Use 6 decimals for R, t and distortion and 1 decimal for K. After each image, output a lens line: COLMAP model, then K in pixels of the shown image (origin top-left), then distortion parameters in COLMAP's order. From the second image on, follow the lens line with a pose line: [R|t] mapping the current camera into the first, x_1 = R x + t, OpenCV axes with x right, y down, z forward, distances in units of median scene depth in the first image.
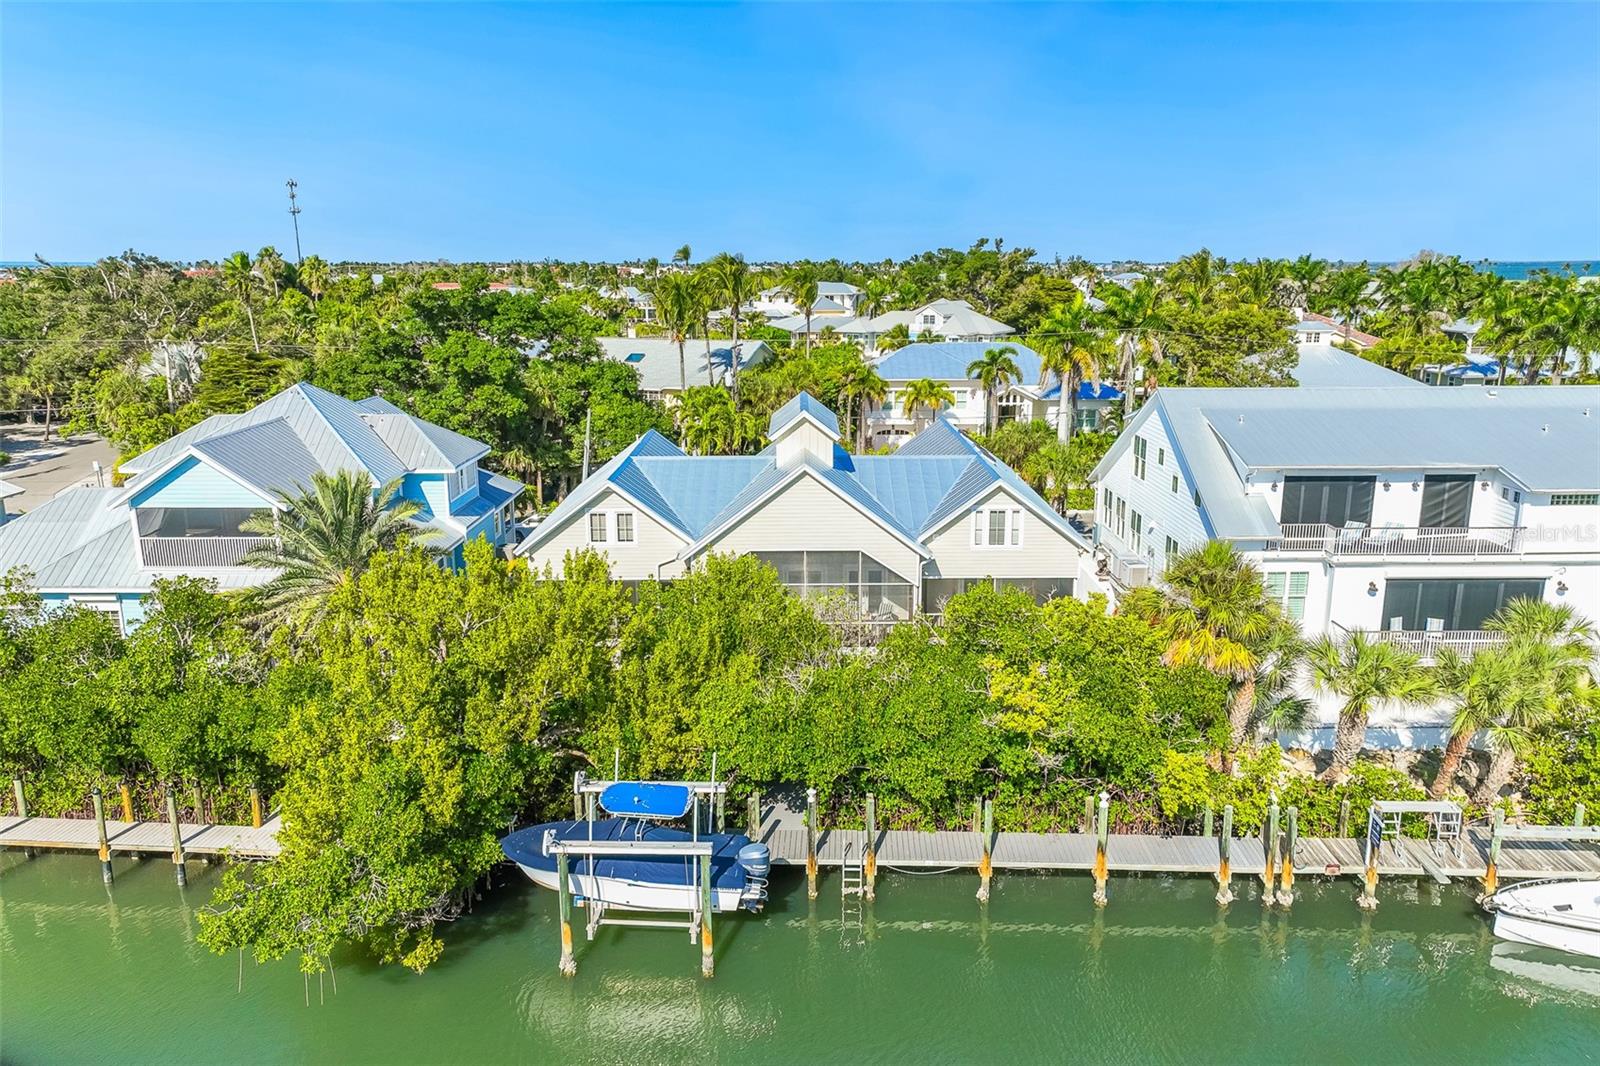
lens RADIAL K [[1120.4, 0, 790.7], [0, 1120.4, 534.5], [0, 0, 1]] dist [-0.003103, 0.006252]
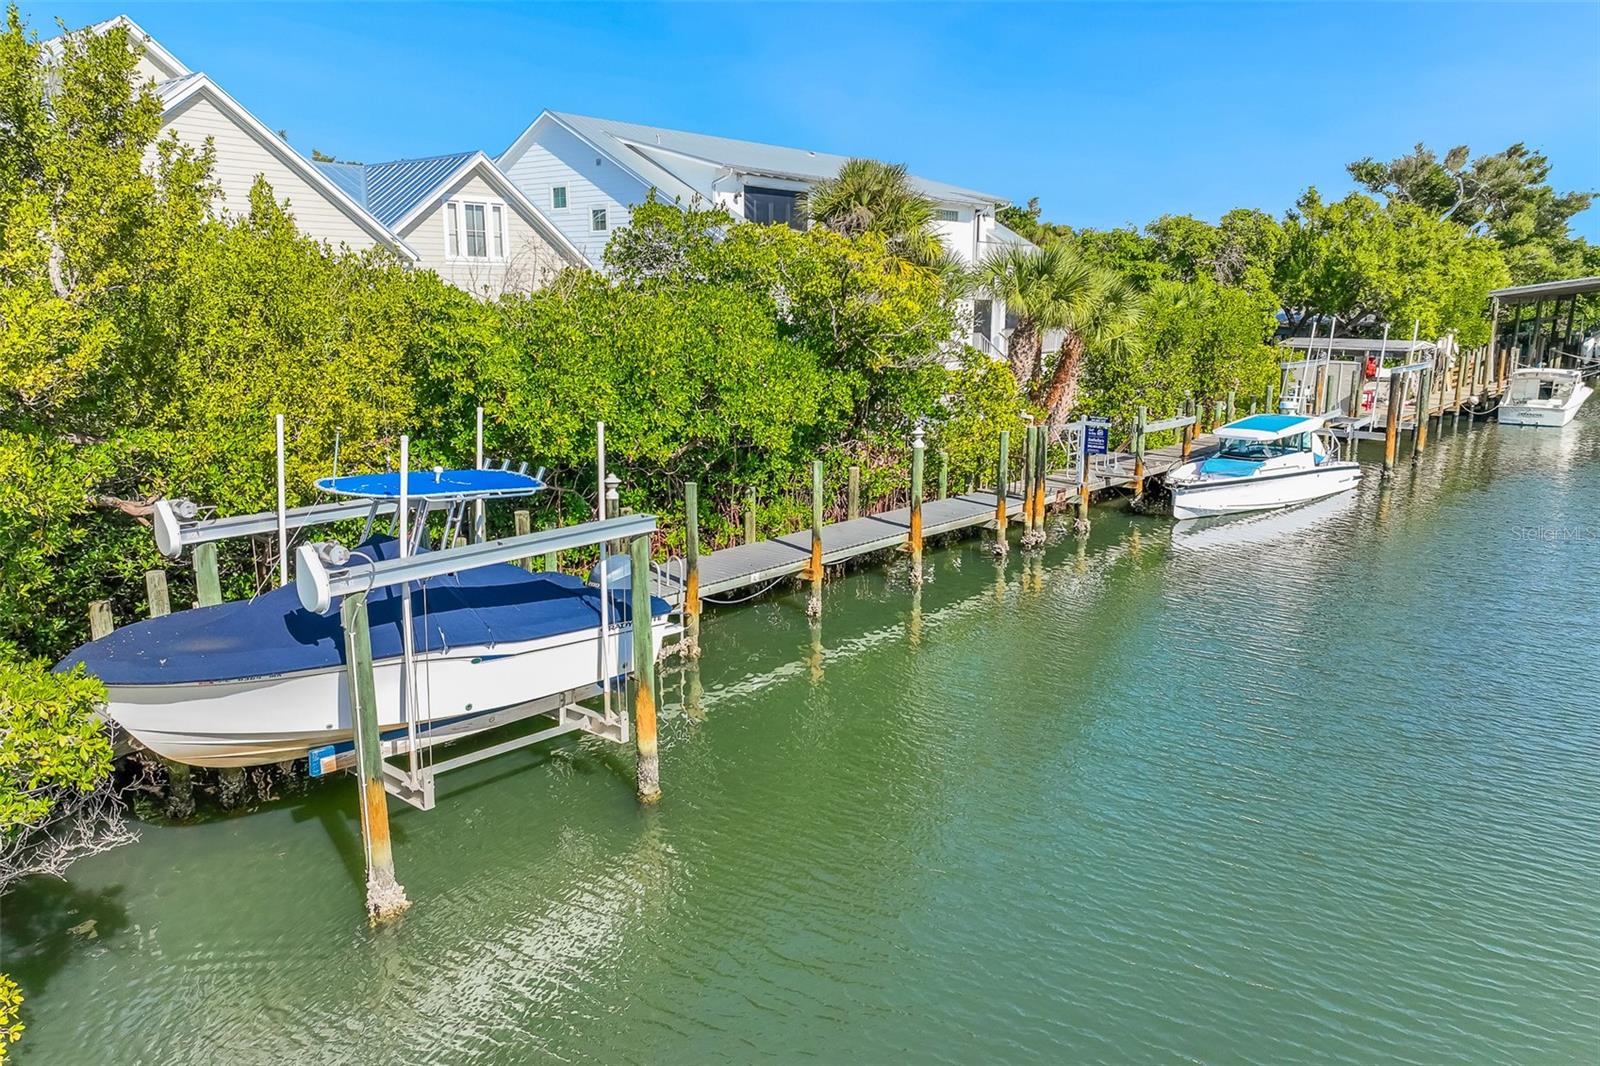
lens RADIAL K [[1120.4, 0, 800.1], [0, 1120.4, 536.6], [0, 0, 1]] dist [-0.003103, 0.006252]
pose [[0.615477, -0.155328, 0.772698, -0.348892], [0.178618, 0.982369, 0.055202, 0.239026], [-0.767648, 0.104043, 0.632369, 0.570641]]
